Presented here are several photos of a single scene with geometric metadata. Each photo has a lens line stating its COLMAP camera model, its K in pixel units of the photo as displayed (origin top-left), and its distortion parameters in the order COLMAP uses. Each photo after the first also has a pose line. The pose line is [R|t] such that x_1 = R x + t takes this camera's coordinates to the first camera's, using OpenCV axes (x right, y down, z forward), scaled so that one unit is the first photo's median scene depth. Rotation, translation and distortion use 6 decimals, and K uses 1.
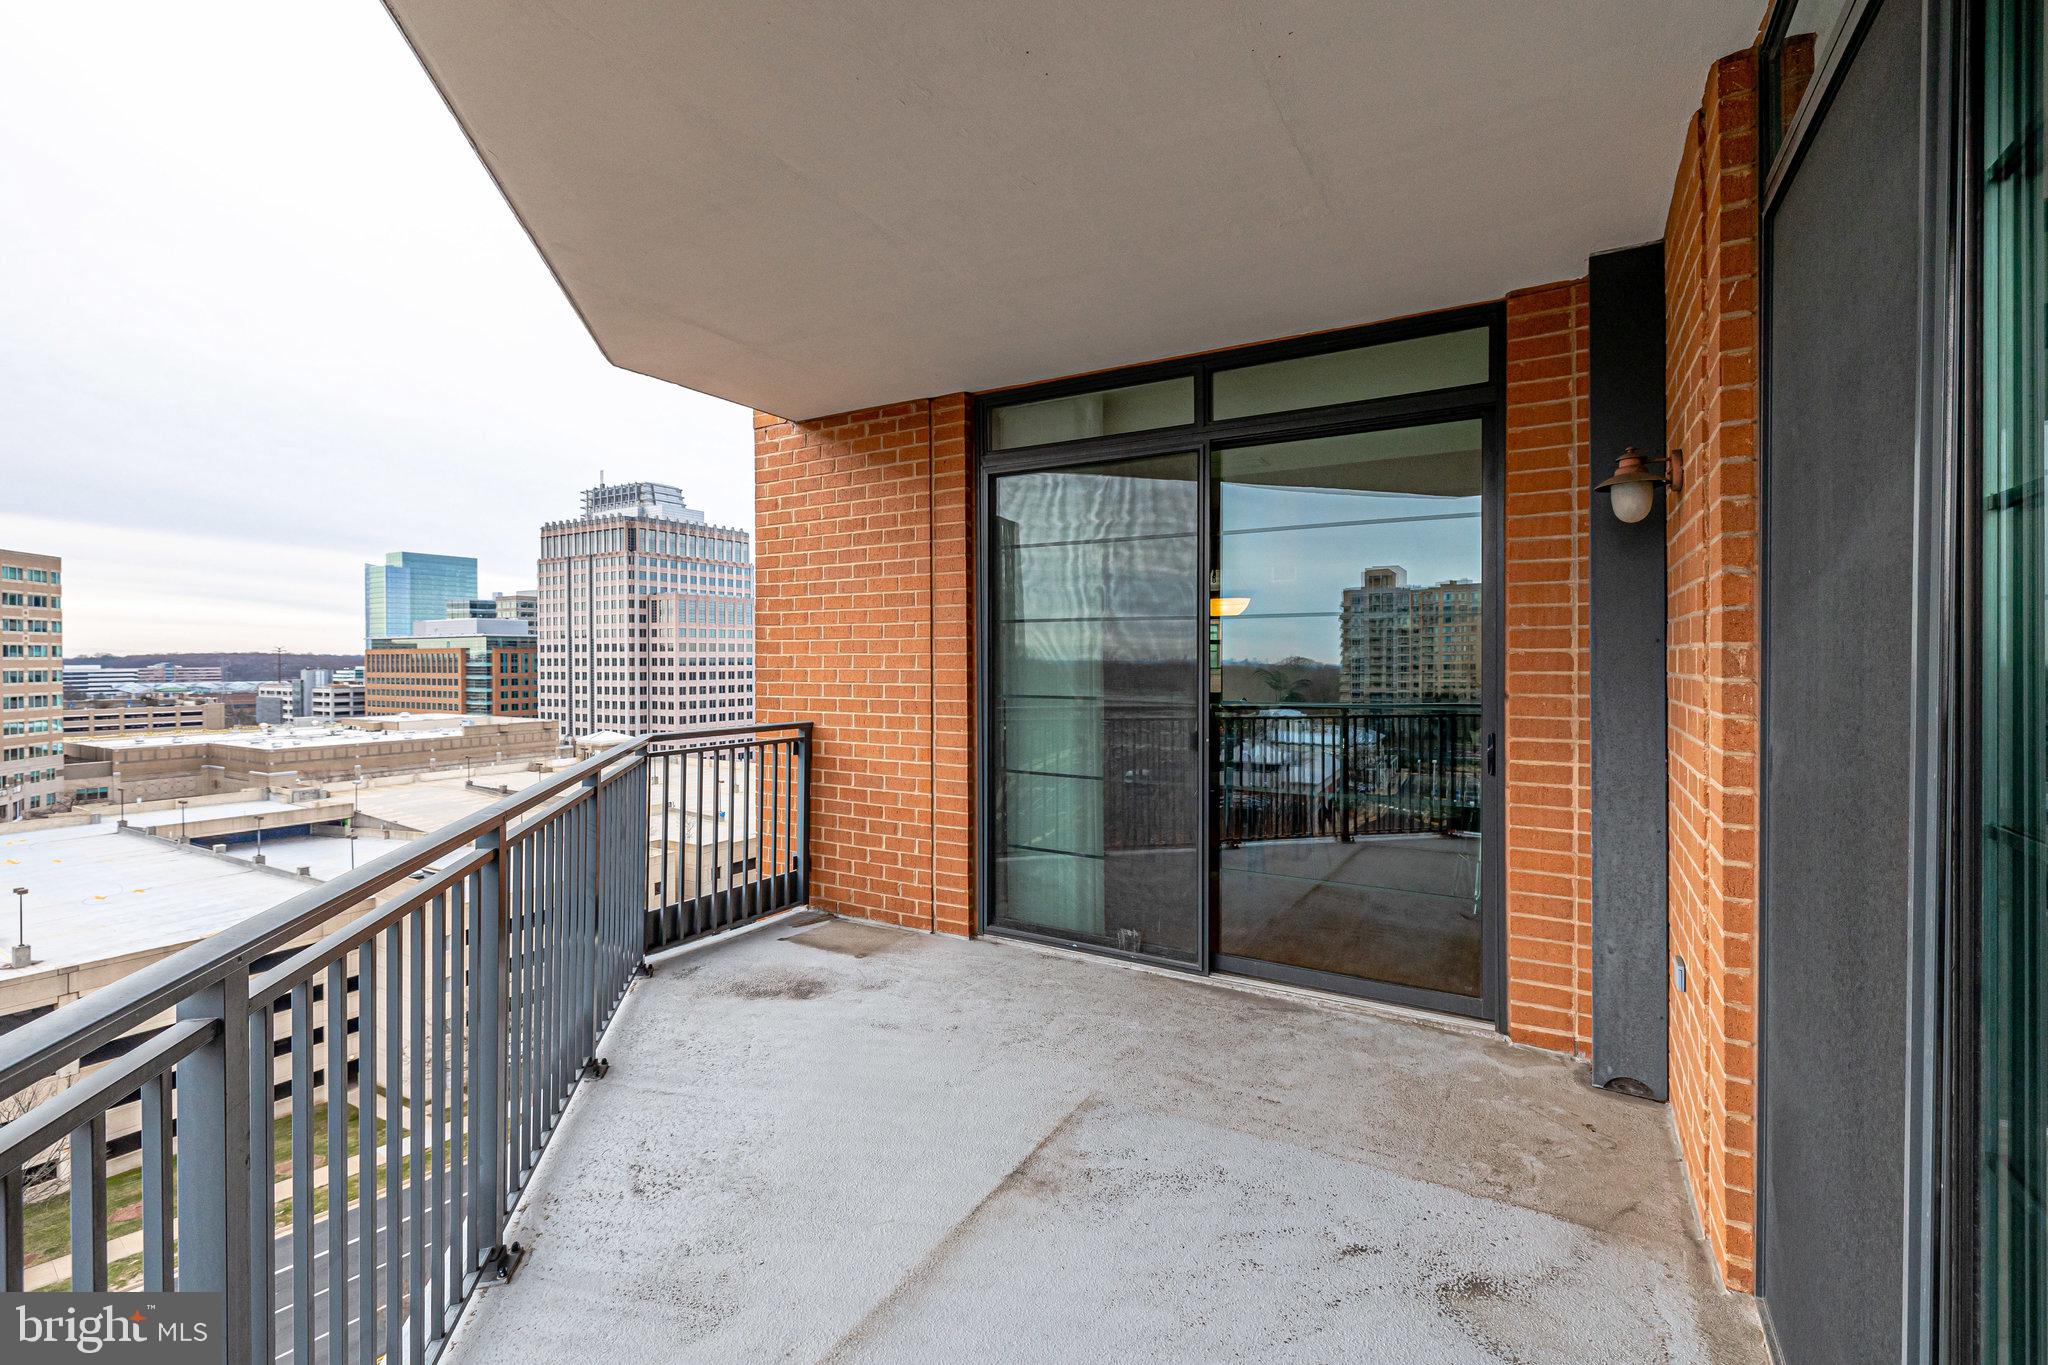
lens RADIAL K [[895.2, 0, 1026.9], [0, 895.2, 665.4], [0, 0, 1]] dist [-0.000542, 0.000100]
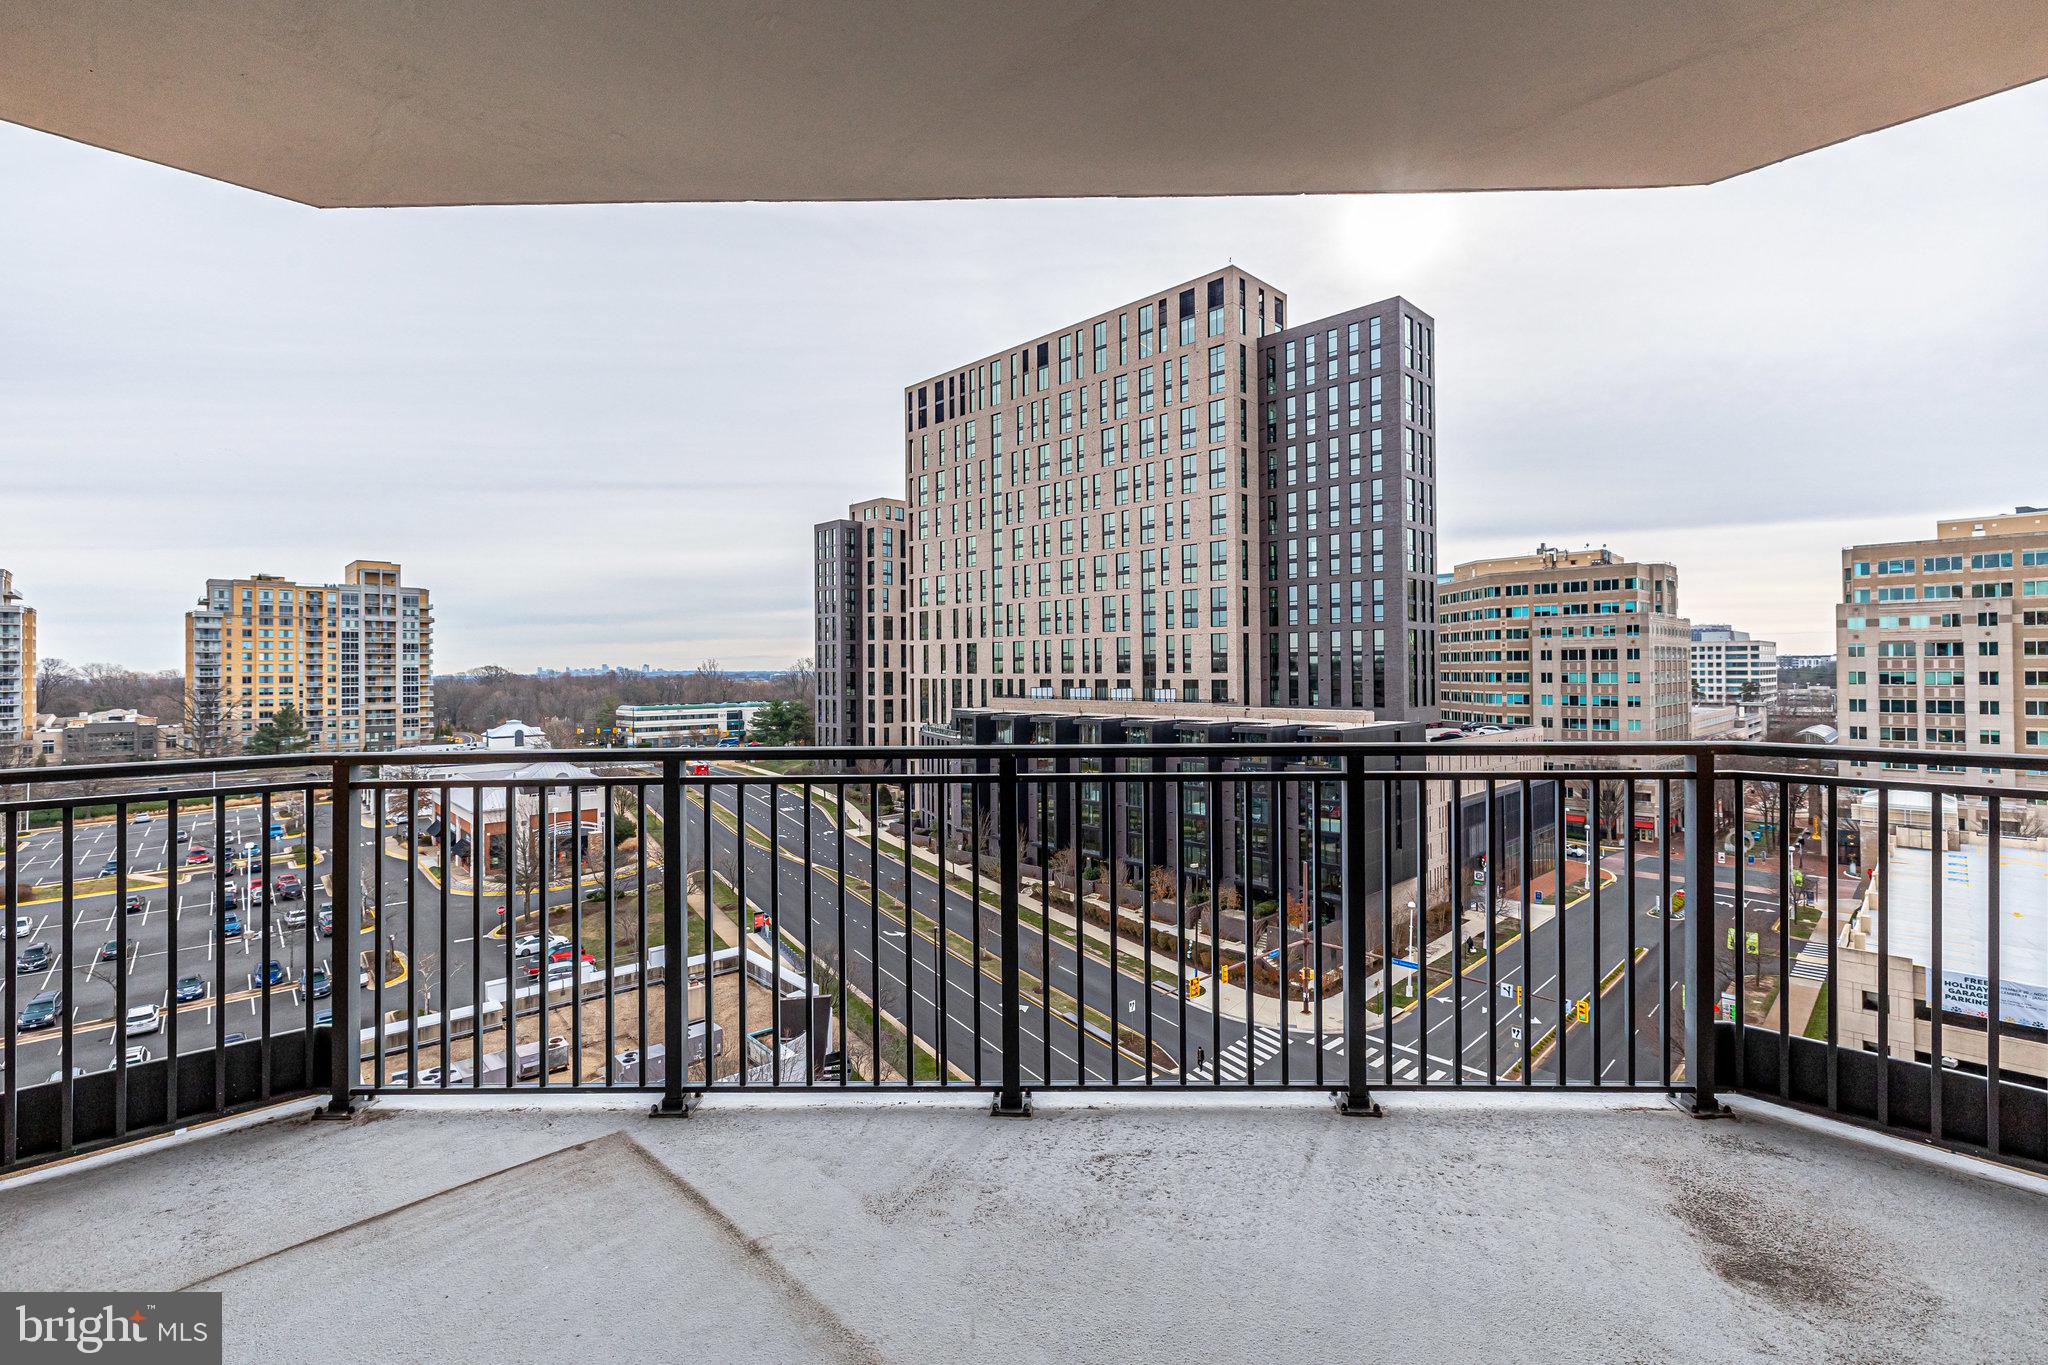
lens RADIAL K [[895.2, 0, 1026.9], [0, 895.2, 665.4], [0, 0, 1]] dist [-0.000542, 0.000100]
pose [[-0.265263, -0.013211, -0.964086, 0.339167], [-0.002797, 0.999912, -0.012932, 0.033284], [0.964172, -0.000733, -0.265277, 0.726057]]
